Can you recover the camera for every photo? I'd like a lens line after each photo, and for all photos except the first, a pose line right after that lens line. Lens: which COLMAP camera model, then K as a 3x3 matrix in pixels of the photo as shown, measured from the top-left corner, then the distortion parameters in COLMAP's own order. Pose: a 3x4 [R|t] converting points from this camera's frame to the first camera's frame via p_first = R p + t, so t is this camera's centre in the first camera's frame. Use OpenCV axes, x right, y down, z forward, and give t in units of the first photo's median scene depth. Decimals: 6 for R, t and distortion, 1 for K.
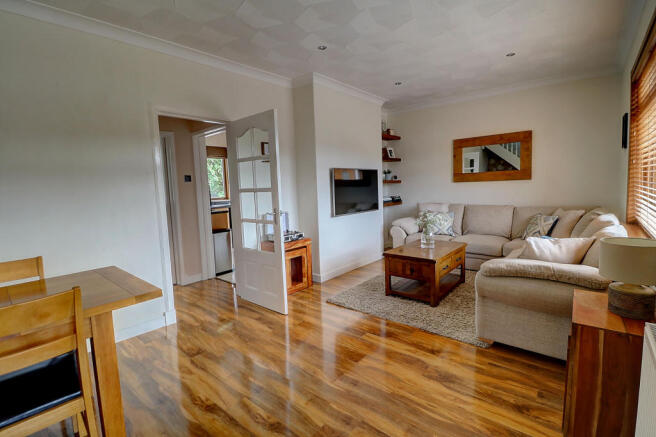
lens RADIAL K [[308.6, 0, 328.0], [0, 308.6, 218.5], [0, 0, 1]] dist [-0.006276, -0.000867]
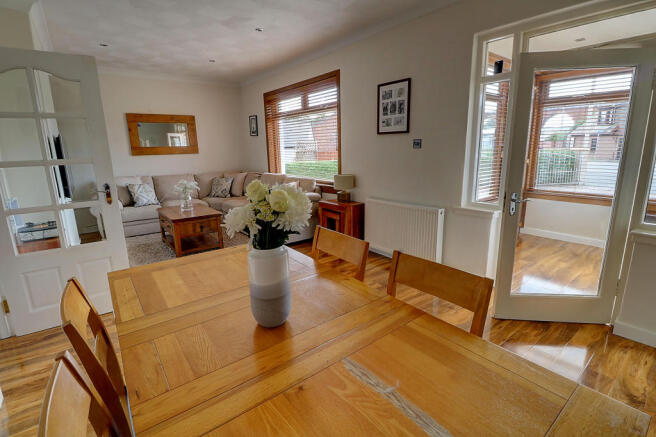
lens RADIAL K [[308.6, 0, 328.0], [0, 308.6, 218.5], [0, 0, 1]] dist [-0.006276, -0.000867]
pose [[0.196090, -0.192050, 0.961595, -0.581130], [0.124066, 0.977612, 0.169950, -0.006964], [-0.972706, 0.085975, 0.215526, 0.189219]]
